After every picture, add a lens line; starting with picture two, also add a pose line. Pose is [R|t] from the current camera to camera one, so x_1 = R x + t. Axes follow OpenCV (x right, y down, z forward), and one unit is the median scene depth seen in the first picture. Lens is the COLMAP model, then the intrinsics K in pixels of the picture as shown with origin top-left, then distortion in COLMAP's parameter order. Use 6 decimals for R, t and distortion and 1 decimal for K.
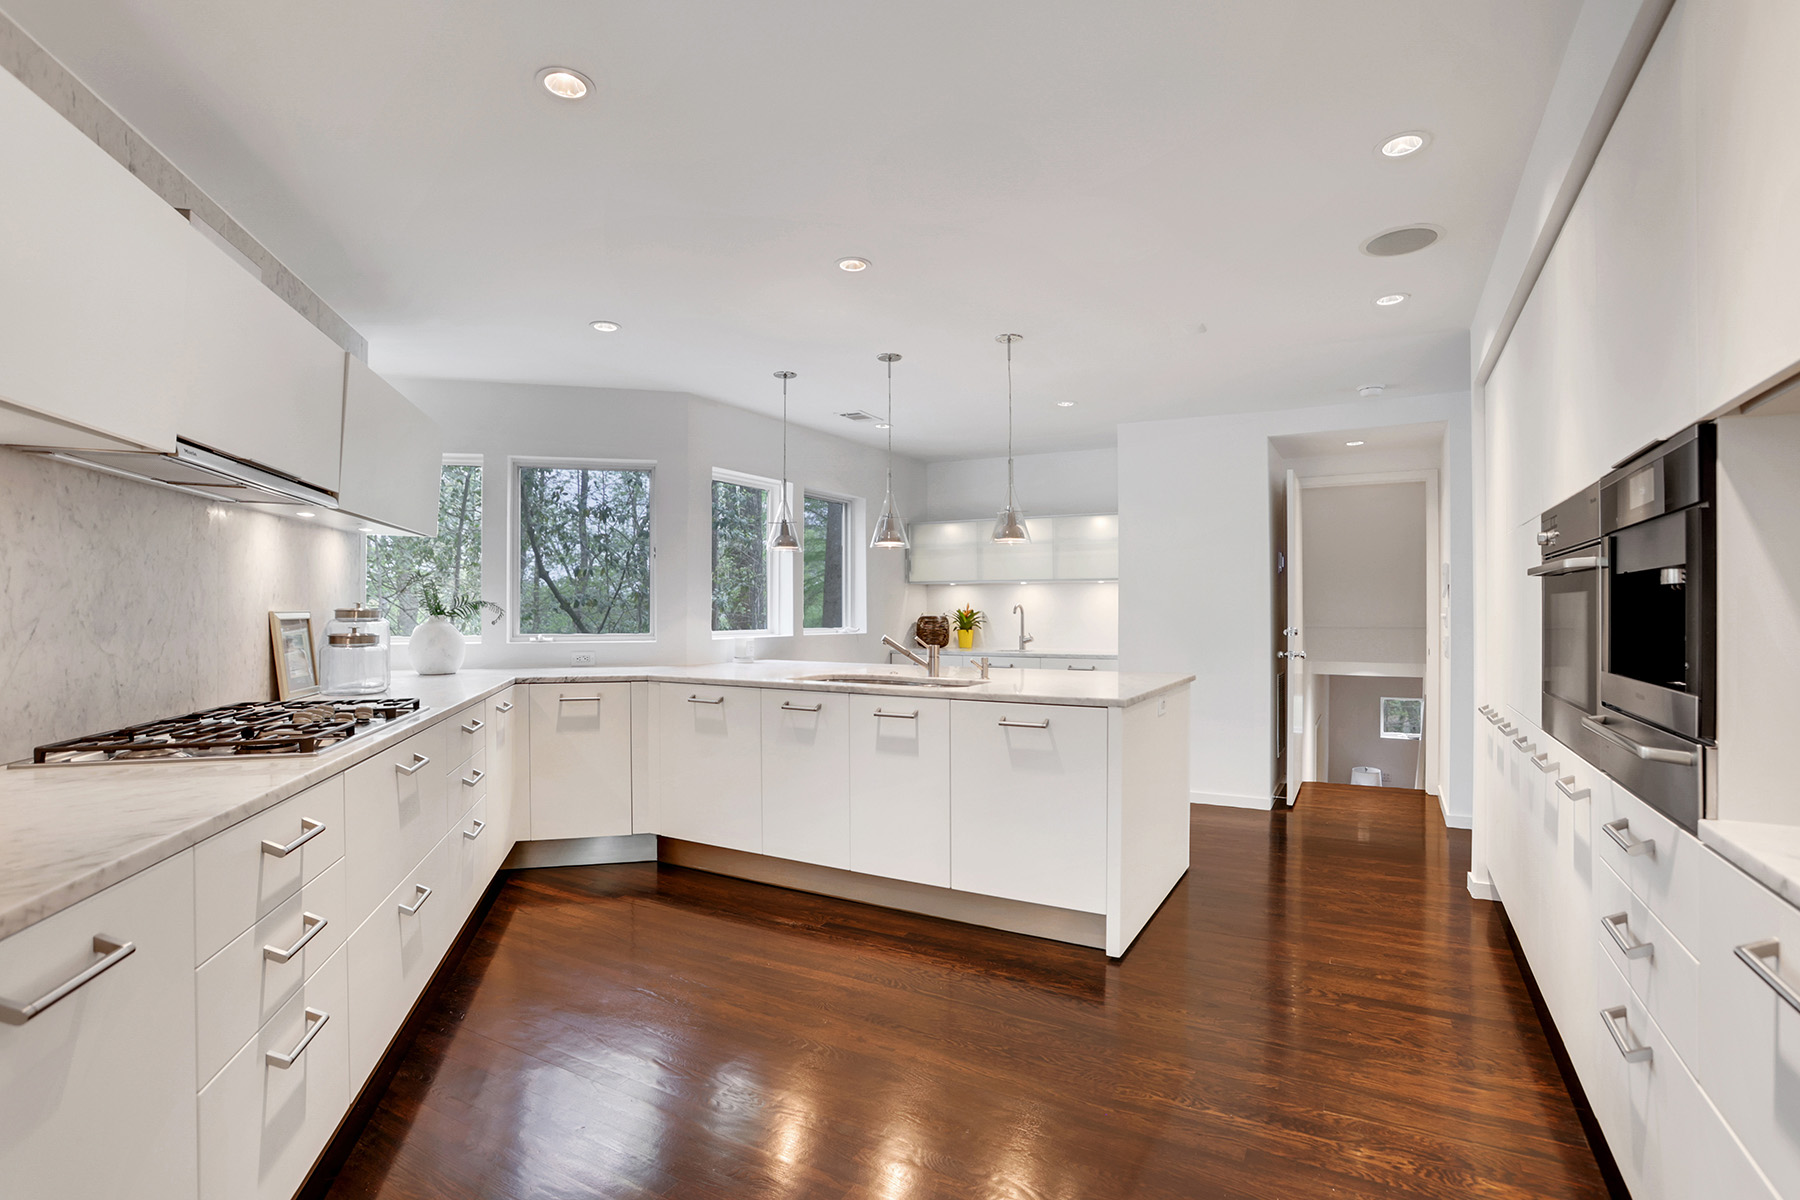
lens RADIAL K [[879.9, 0, 902.2], [0, 879.9, 612.5], [0, 0, 1]] dist [-0.000420, -0.000105]
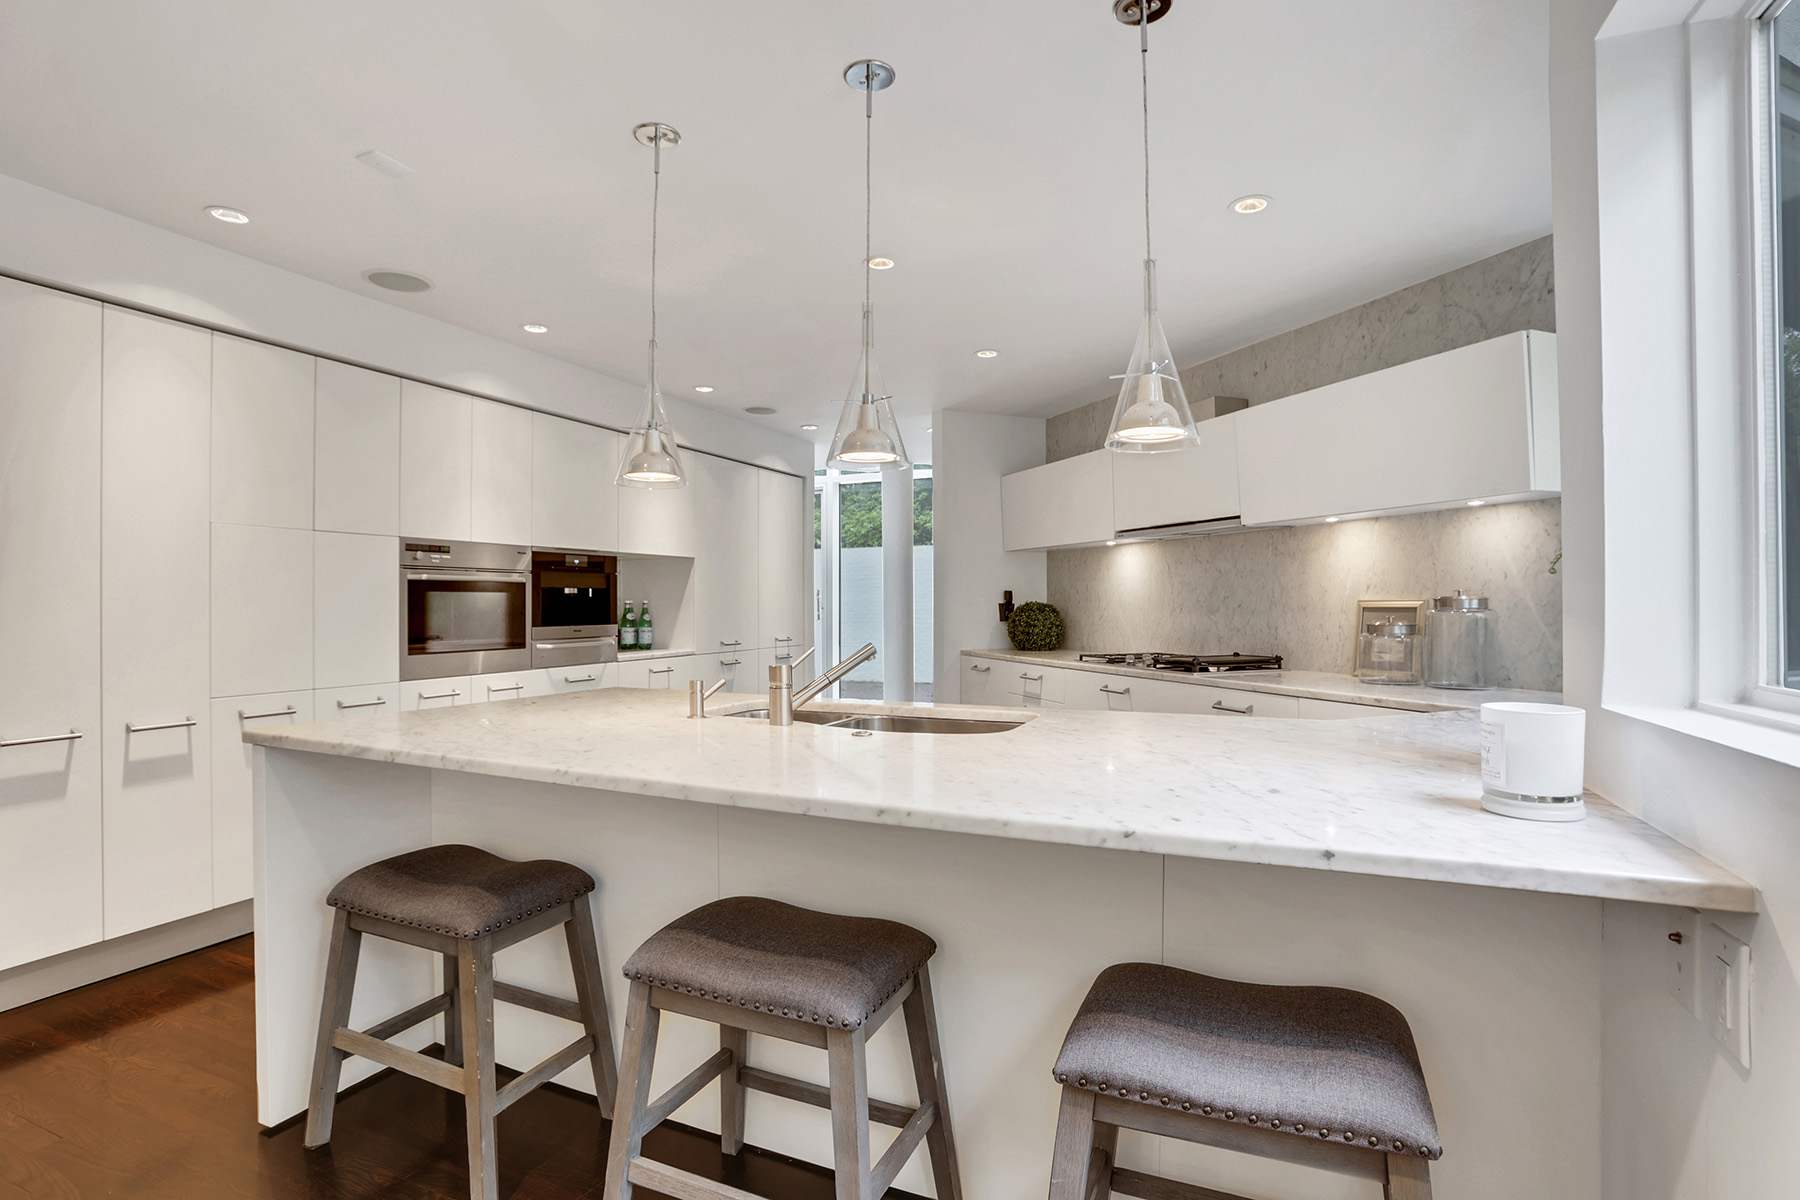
lens RADIAL K [[849.0, 0, 902.2], [0, 849.0, 600.6], [0, 0, 1]] dist [-0.095848, 0.041074]
pose [[-0.994159, -0.003464, -0.107868, 0.046106], [-0.003089, 0.999989, -0.003647, 0.006405], [0.107879, -0.003293, -0.994159, 2.479464]]
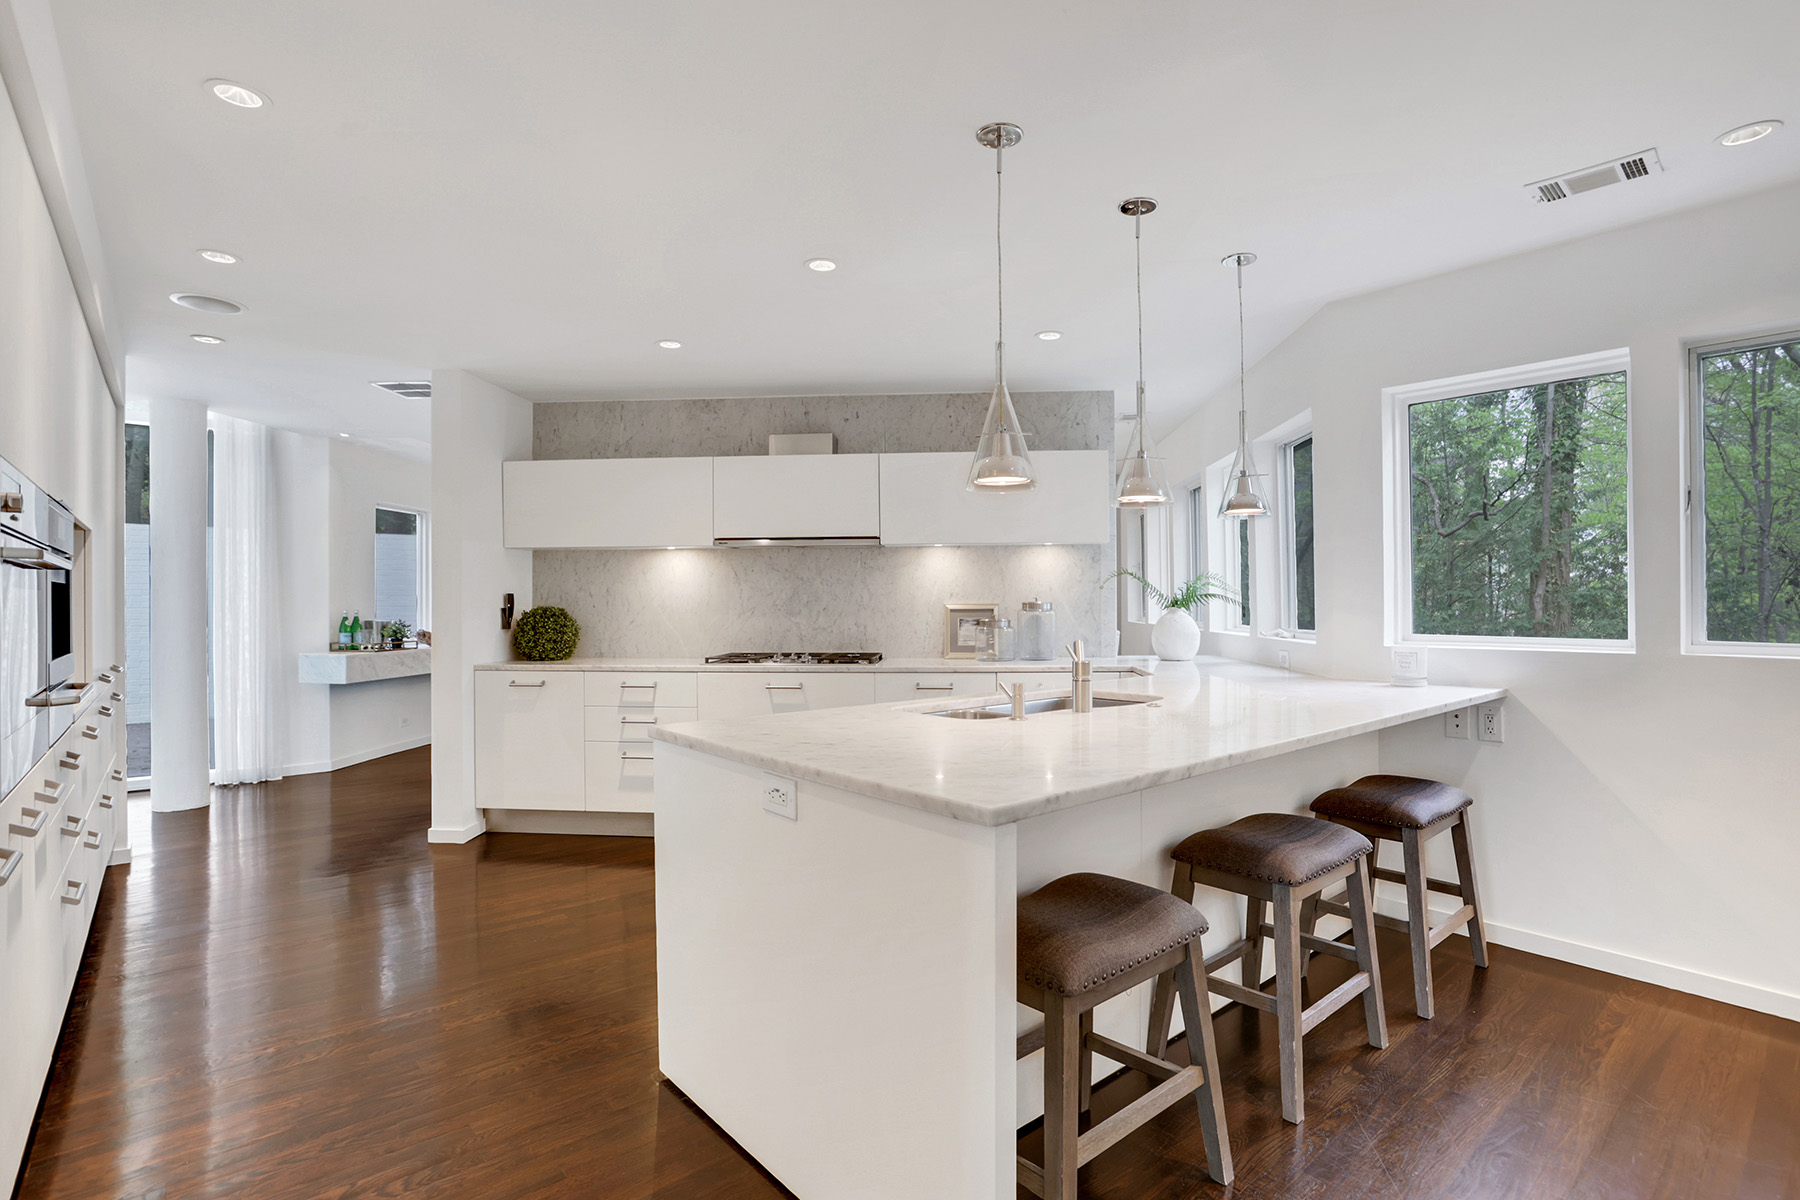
lens RADIAL K [[849.0, 0, 902.2], [0, 849.0, 600.6], [0, 0, 1]] dist [-0.095848, 0.041074]
pose [[-0.342388, -0.002100, -0.939556, 1.027850], [0.003684, 0.999987, -0.003578, -0.002490], [0.939551, -0.004686, -0.342376, 1.776680]]
